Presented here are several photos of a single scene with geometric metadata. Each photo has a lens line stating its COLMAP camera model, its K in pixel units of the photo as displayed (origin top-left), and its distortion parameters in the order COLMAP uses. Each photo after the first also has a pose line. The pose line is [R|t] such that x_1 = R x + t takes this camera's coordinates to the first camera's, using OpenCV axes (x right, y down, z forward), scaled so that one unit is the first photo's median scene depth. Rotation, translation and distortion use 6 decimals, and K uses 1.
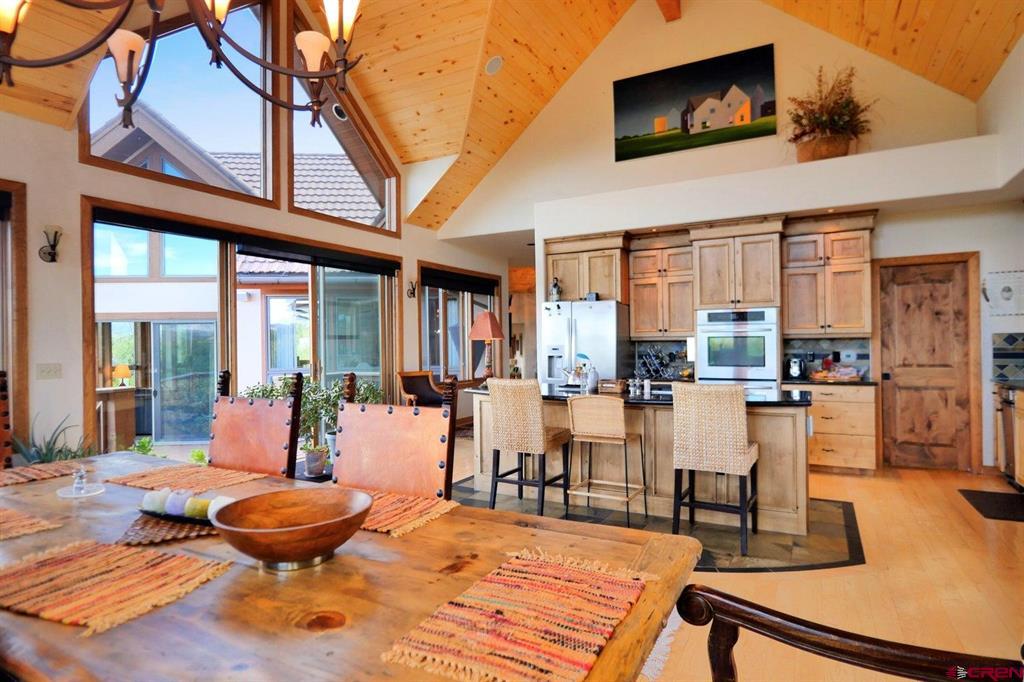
lens RADIAL K [[547.7, 0, 507.8], [0, 547.7, 335.3], [0, 0, 1]] dist [-0.023083, 0.000417]
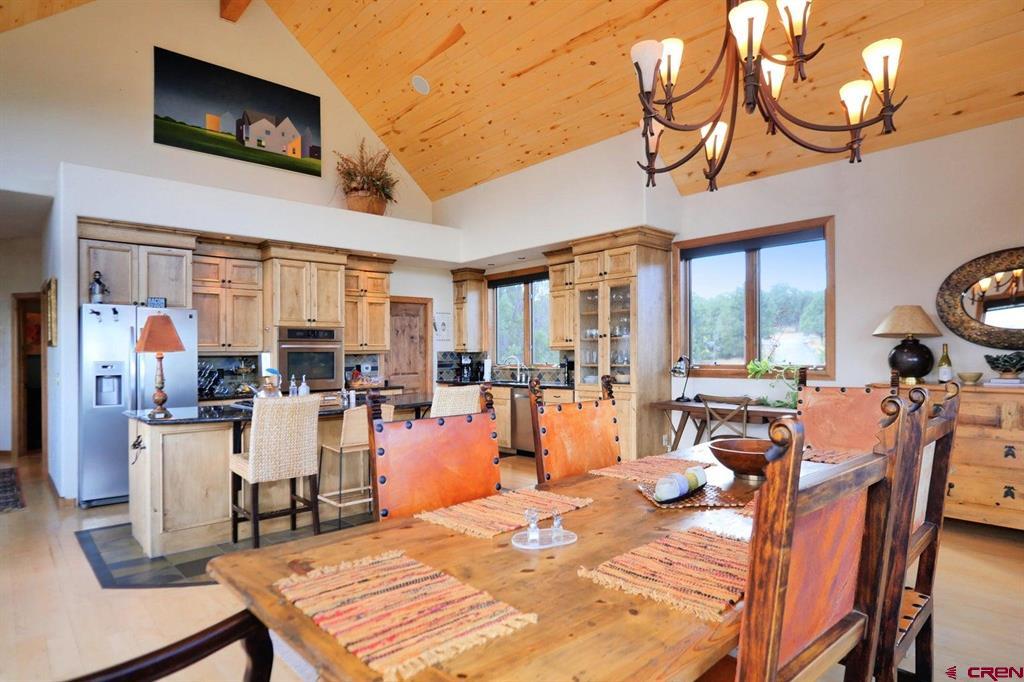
lens RADIAL K [[559.3, 0, 507.6], [0, 559.3, 343.3], [0, 0, 1]] dist [-0.025305, 0.000459]
pose [[0.306065, 0.024199, 0.951703, -0.536413], [-0.003578, 0.999699, -0.024269, 0.010248], [-0.952004, 0.004023, 0.306059, 0.282757]]
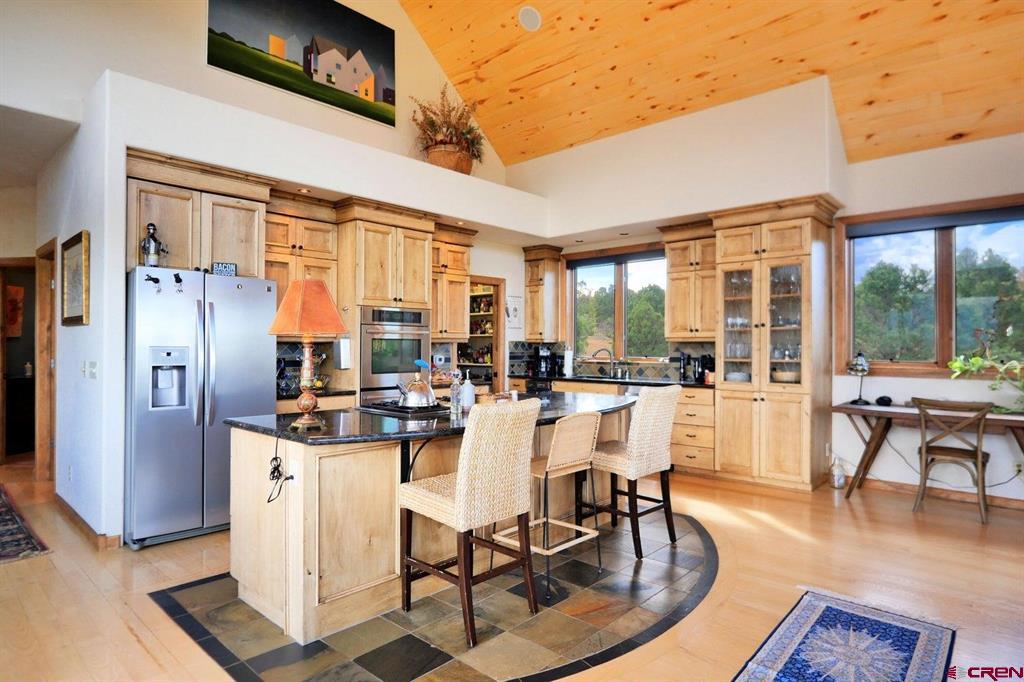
lens RADIAL K [[566.3, 0, 507.4], [0, 566.3, 336.4], [0, 0, 1]] dist [-0.022598, 0.001688]
pose [[0.234494, 0.025997, 0.971770, -0.438225], [-0.019080, 0.999573, -0.022137, 0.014791], [-0.971930, -0.013351, 0.234890, 0.615950]]
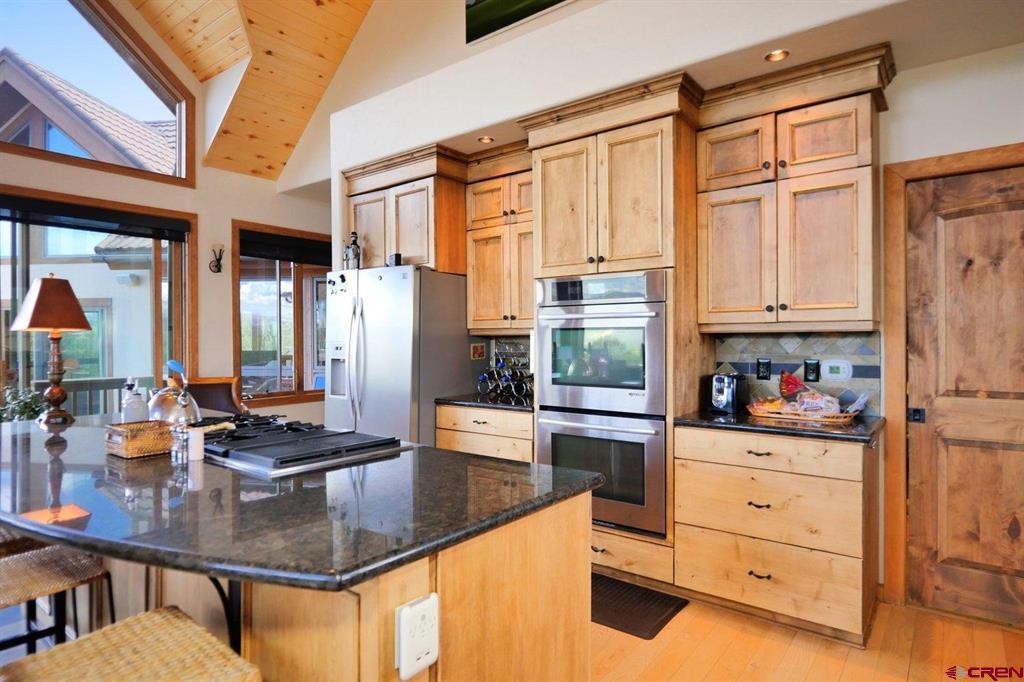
lens RADIAL K [[566.3, 0, 507.4], [0, 566.3, 336.4], [0, 0, 1]] dist [-0.022598, 0.001688]
pose [[0.988046, 0.006678, -0.154013, 0.421843], [-0.004865, 0.999914, 0.012146, 0.003898], [0.154081, -0.011251, 0.987994, 0.467960]]
